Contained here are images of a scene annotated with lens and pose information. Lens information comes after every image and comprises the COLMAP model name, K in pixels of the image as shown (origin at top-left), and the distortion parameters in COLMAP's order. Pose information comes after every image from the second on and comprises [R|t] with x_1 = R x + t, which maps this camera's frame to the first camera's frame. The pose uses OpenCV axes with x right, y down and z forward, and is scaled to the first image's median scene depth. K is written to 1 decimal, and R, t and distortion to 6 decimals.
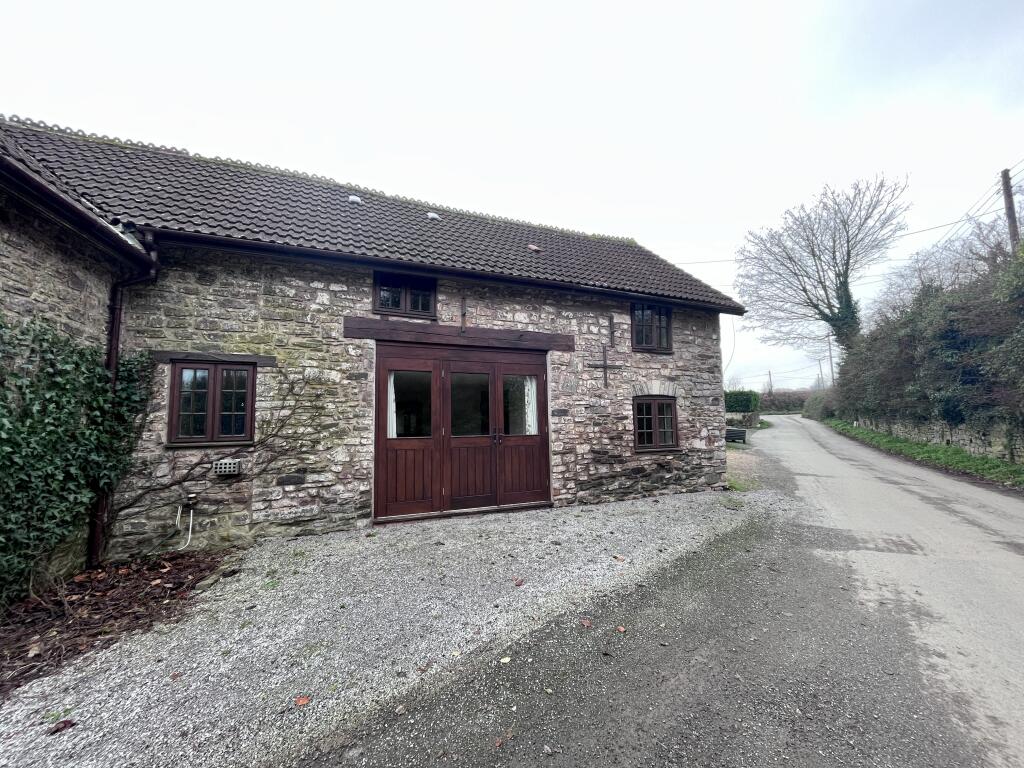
lens RADIAL K [[412.8, 0, 510.0], [0, 412.8, 384.8], [0, 0, 1]] dist [-0.002759, -0.000437]
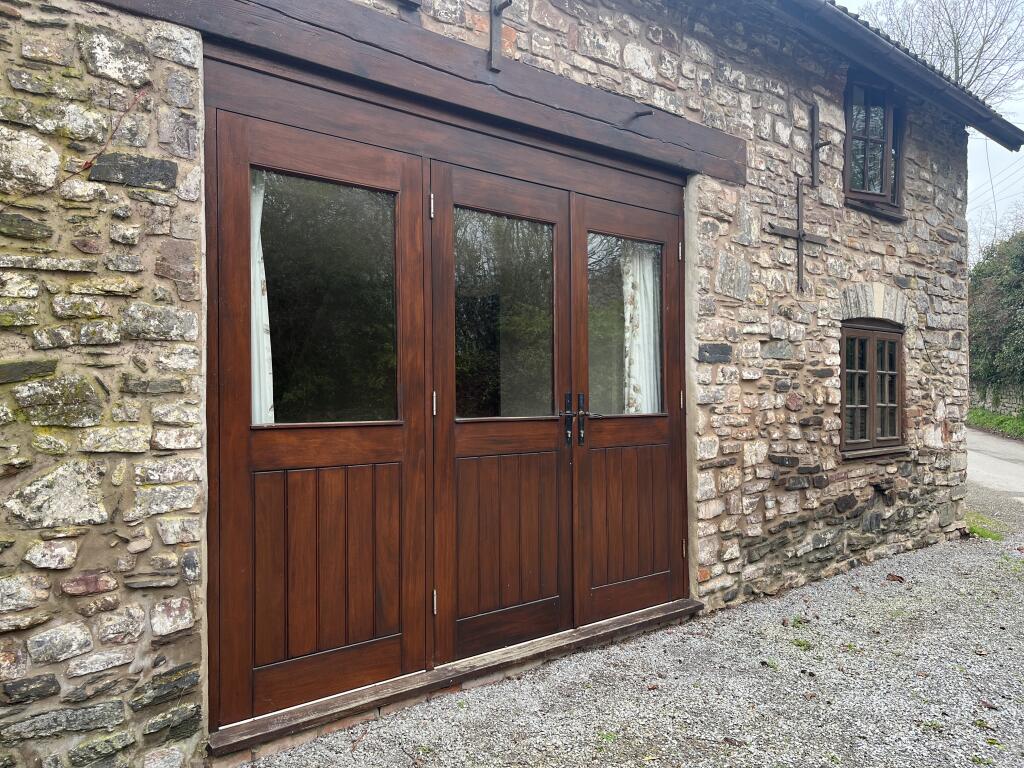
lens RADIAL K [[783.9, 0, 528.2], [0, 783.9, 388.3], [0, 0, 1]] dist [0.064106, -0.092527]
pose [[0.954540, 0.013902, 0.297760, -0.237571], [-0.039858, 0.995894, 0.081278, 0.048963], [-0.295407, -0.089451, 0.951175, 0.399166]]
